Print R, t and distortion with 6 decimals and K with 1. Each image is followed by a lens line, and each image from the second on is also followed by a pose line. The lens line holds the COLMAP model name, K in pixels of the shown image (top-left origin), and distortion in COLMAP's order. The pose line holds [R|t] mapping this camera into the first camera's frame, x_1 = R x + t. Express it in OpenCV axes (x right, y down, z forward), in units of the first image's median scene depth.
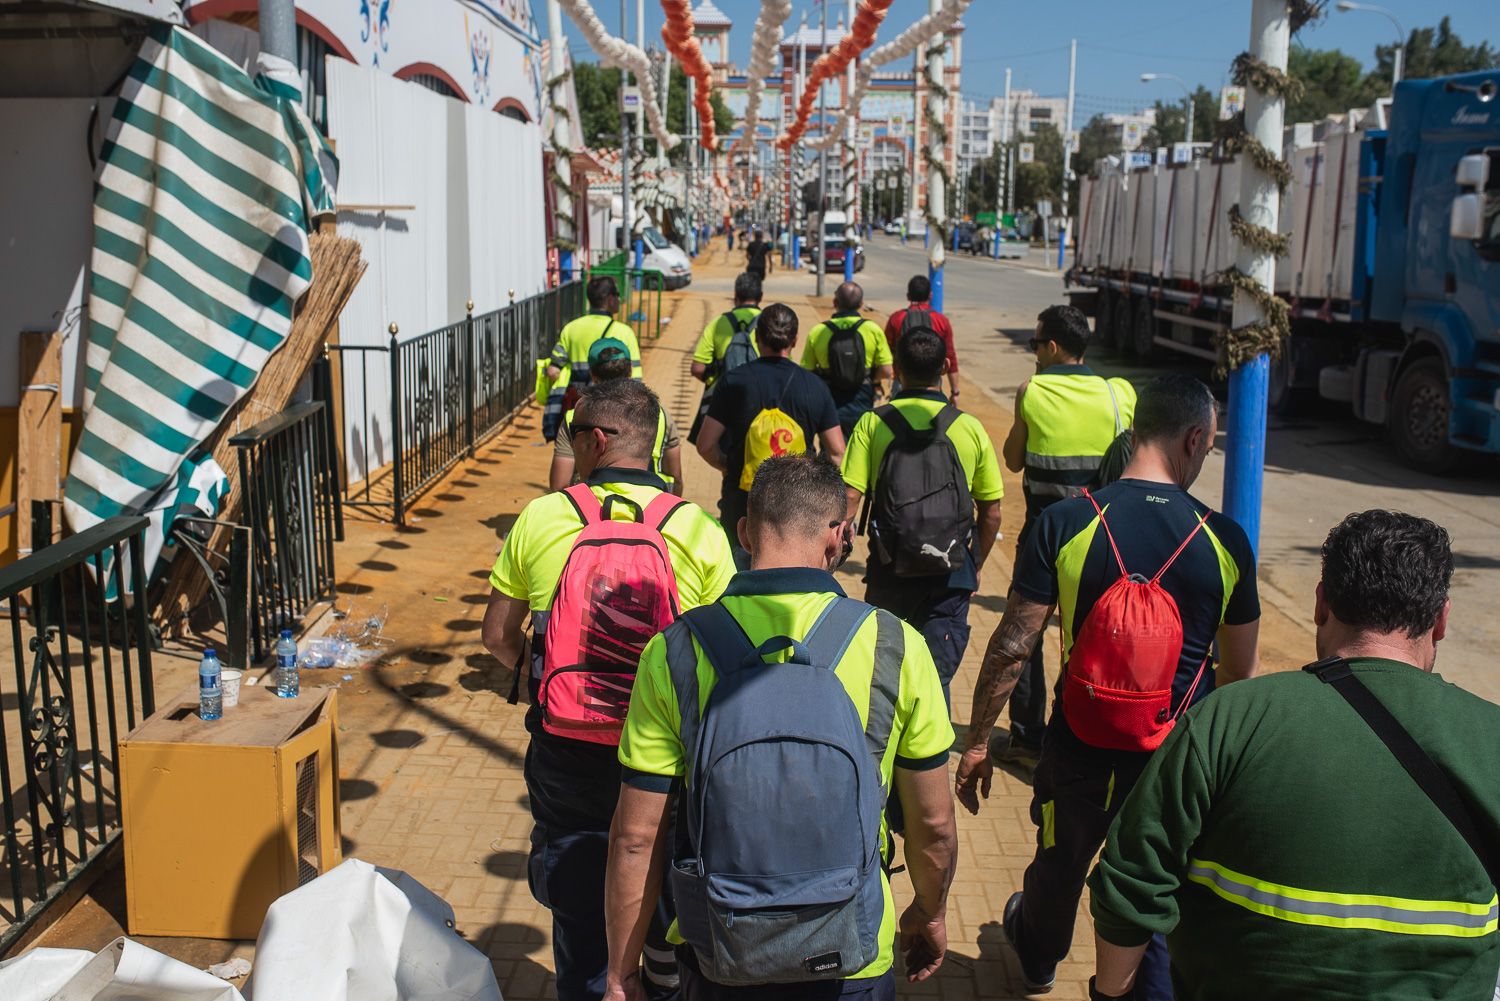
lens RADIAL K [[1437.0, 0, 750.0], [0, 1437.0, 500.5], [0, 0, 1]] dist [-0.056223, 0.091158]
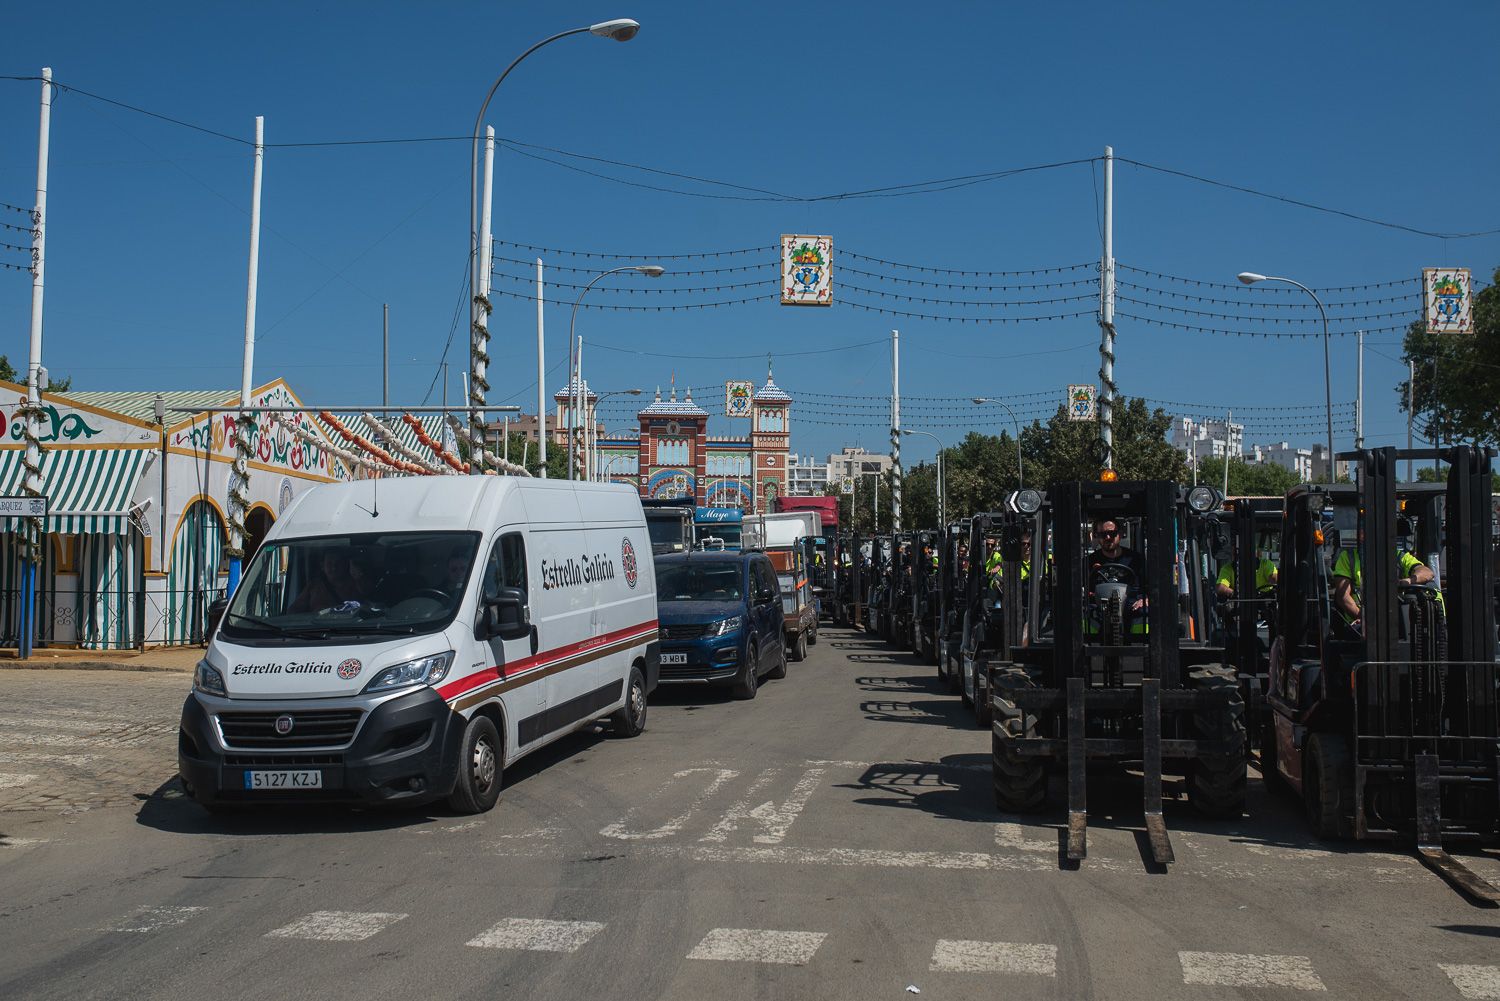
lens RADIAL K [[1437.0, 0, 750.0], [0, 1437.0, 500.5], [0, 0, 1]] dist [-0.056223, 0.091158]
pose [[0.996519, -0.003993, 0.083275, 0.014519], [0.023410, 0.972069, -0.233526, 0.031290], [-0.080016, 0.234662, 0.968778, -0.145232]]
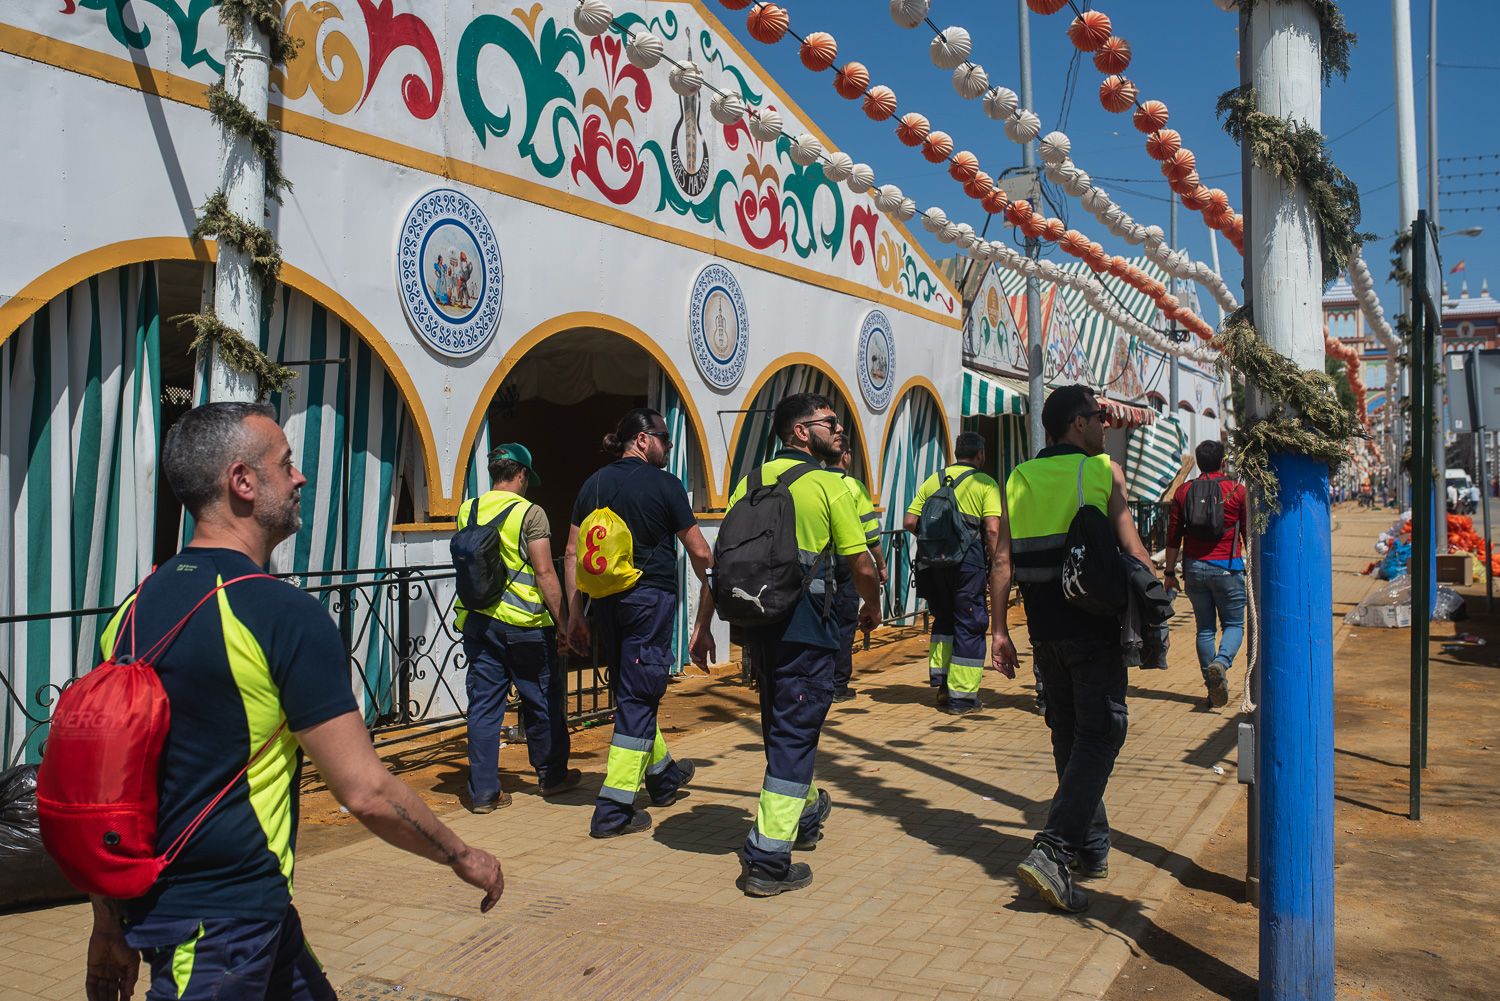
lens RADIAL K [[1437.0, 0, 750.0], [0, 1437.0, 500.5], [0, 0, 1]] dist [-0.056223, 0.091158]
pose [[0.909393, -0.021148, -0.415400, 0.006313], [-0.058382, 0.982329, -0.177821, 0.017580], [0.411820, 0.185961, 0.892089, -0.074152]]
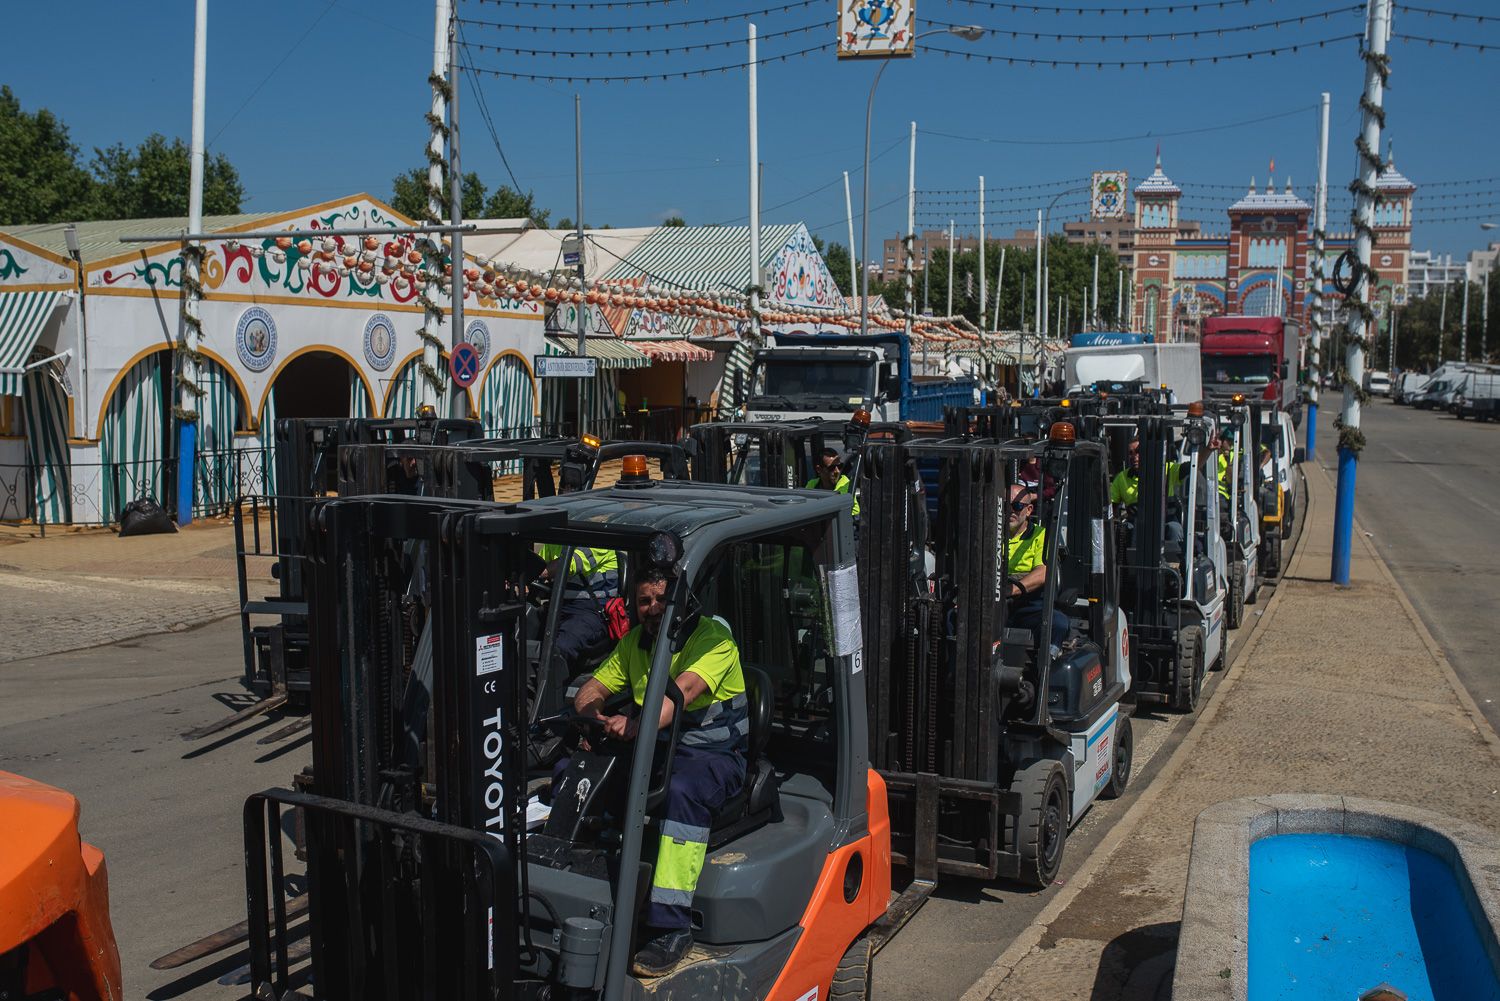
lens RADIAL K [[1487.9, 0, 750.0], [0, 1487.9, 500.5], [0, 0, 1]] dist [-0.061915, 0.095487]
pose [[0.947650, 0.033045, -0.317596, 0.040698], [-0.066557, 0.993226, -0.095252, 0.022950], [0.312296, 0.111404, 0.943430, -0.118860]]
